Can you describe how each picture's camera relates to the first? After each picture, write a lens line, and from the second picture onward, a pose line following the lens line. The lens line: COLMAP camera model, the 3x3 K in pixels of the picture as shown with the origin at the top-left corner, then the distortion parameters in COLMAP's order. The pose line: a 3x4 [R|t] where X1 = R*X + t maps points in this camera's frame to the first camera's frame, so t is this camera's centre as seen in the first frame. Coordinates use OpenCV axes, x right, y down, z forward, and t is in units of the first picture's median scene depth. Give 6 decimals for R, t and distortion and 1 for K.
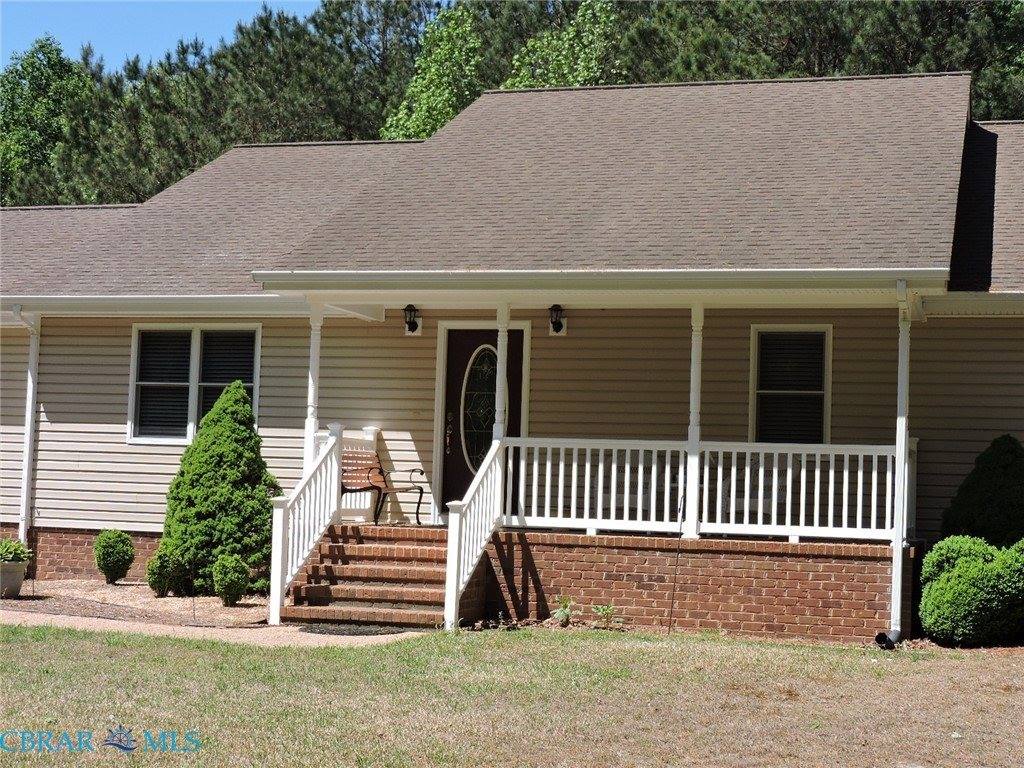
lens RADIAL K [[1475.2, 0, 512.0], [0, 1475.2, 384.0], [0, 0, 1]] dist [0.000571, -0.072263]
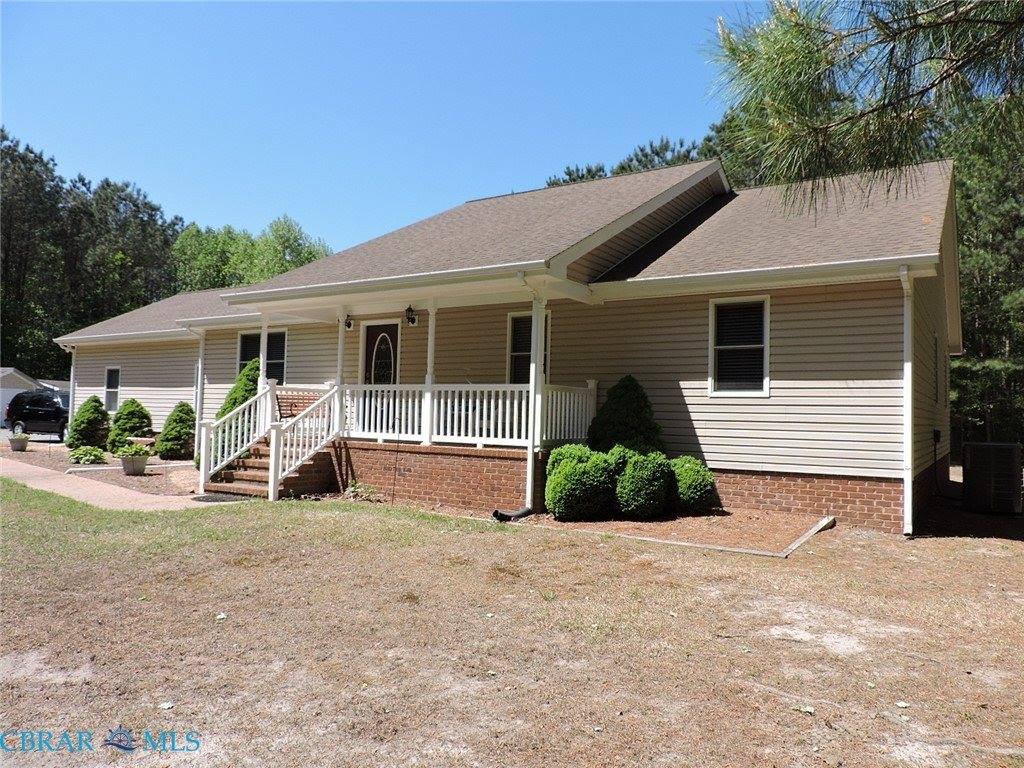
lens RADIAL K [[652.0, 0, 515.5], [0, 652.0, 381.2], [0, 0, 1]] dist [-0.002312, 0.000767]
pose [[0.963874, -0.025541, -0.265131, 0.370546], [0.030854, 0.999398, 0.015894, 0.024967], [0.264565, -0.023500, 0.964081, 0.316981]]
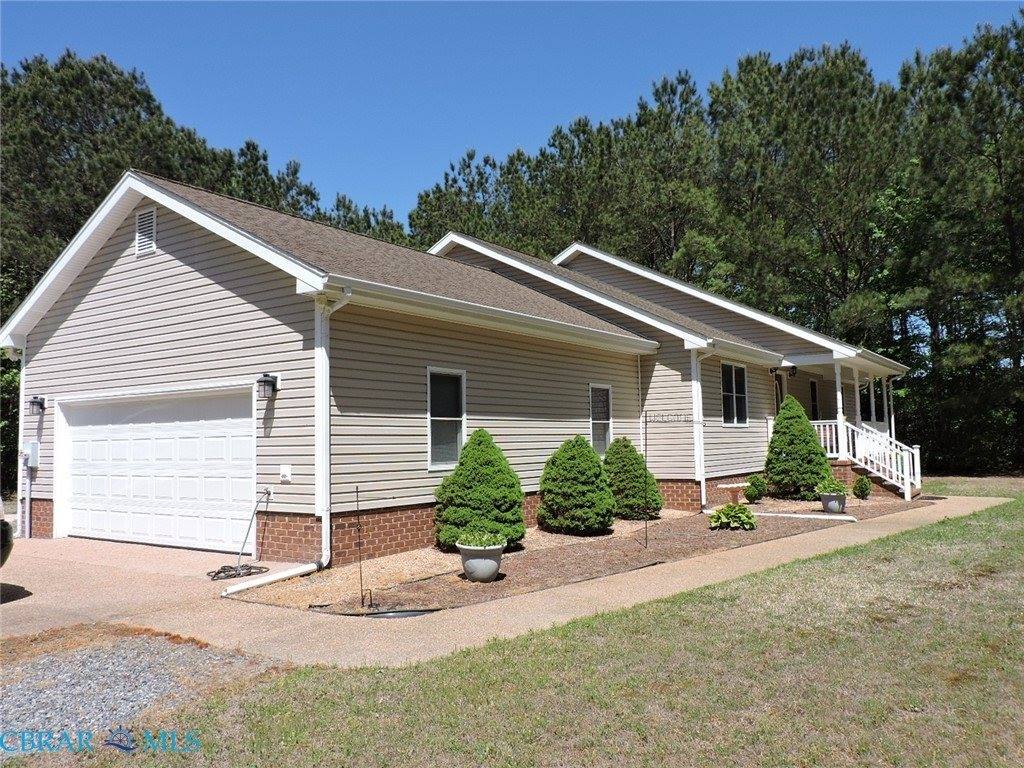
lens RADIAL K [[810.2, 0, 506.8], [0, 810.2, 382.4], [0, 0, 1]] dist [-0.010682, 0.000210]
pose [[0.333065, 0.029869, 0.942431, -1.468552], [-0.032707, 0.999263, -0.020111, 0.016607], [-0.942336, -0.024126, 0.333797, 1.068411]]
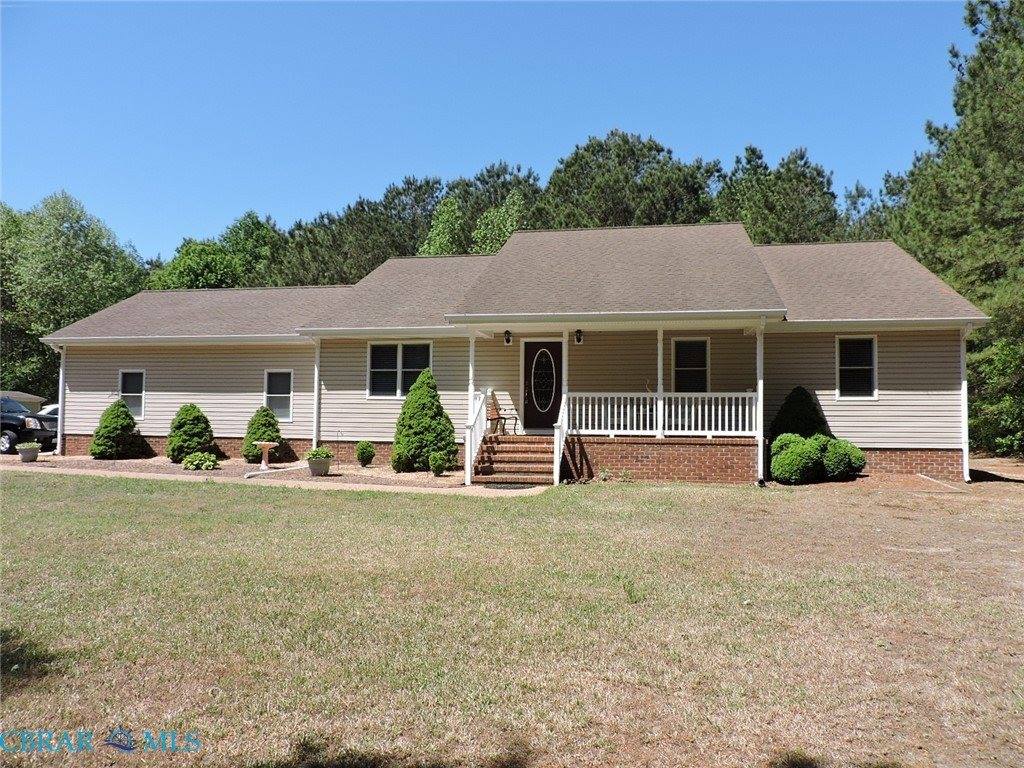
lens RADIAL K [[652.0, 0, 515.5], [0, 652.0, 381.2], [0, 0, 1]] dist [-0.002312, 0.000767]
pose [[0.995241, -0.019665, 0.095442, -0.161661], [0.017757, 0.999626, 0.020804, -0.000693], [-0.095816, -0.019010, 0.995218, 0.075749]]
